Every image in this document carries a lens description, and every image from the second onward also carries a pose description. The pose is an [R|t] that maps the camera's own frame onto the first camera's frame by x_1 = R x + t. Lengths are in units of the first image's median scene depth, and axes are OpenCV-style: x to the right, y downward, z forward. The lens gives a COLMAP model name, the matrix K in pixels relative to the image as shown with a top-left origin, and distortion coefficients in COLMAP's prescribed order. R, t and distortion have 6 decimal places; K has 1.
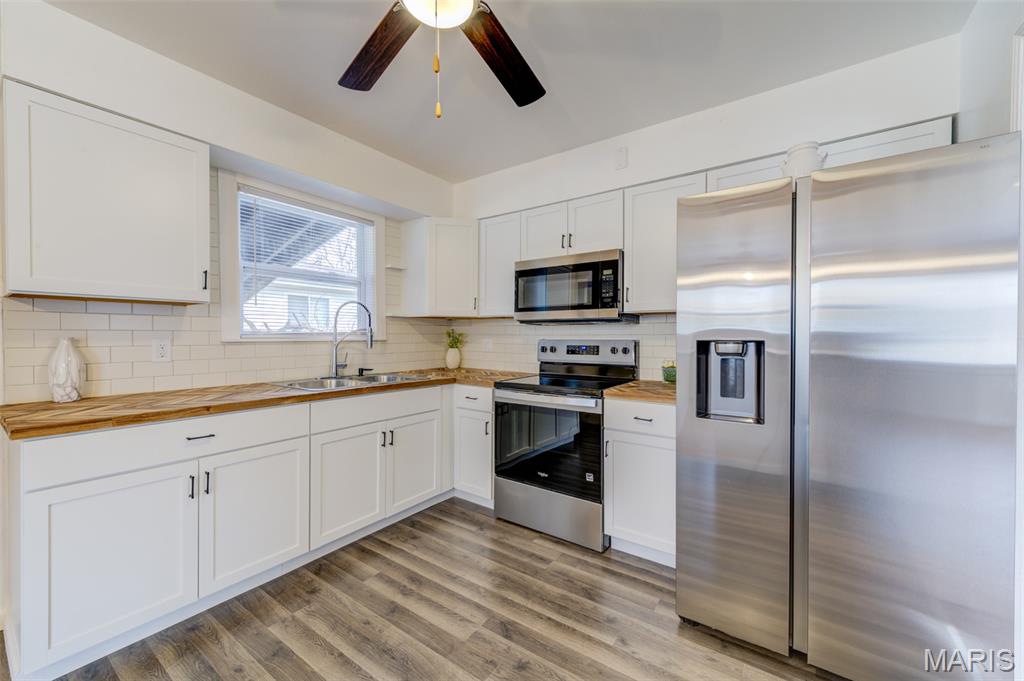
lens RADIAL K [[398.9, 0, 512.0], [0, 398.9, 340.5], [0, 0, 1]] dist [0.000969, -0.000196]
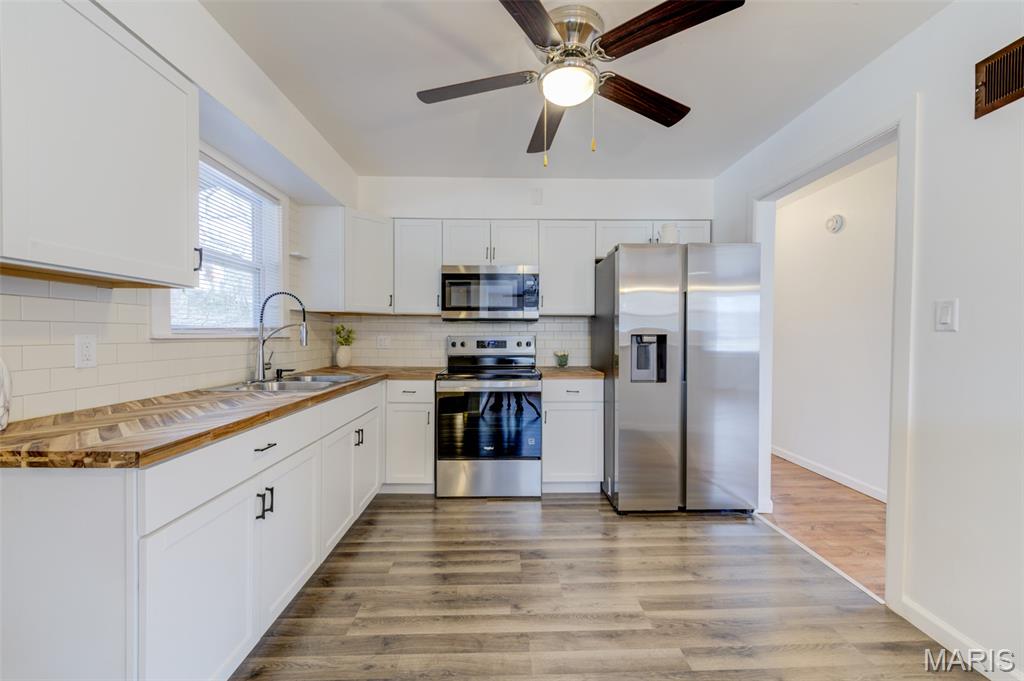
lens RADIAL K [[398.9, 0, 512.0], [0, 398.9, 340.5], [0, 0, 1]] dist [0.000969, -0.000196]
pose [[0.804603, -0.008789, 0.593748, -0.515872], [0.006275, 0.999960, 0.006298, 0.005544], [-0.593780, -0.001341, 0.804627, -0.003113]]
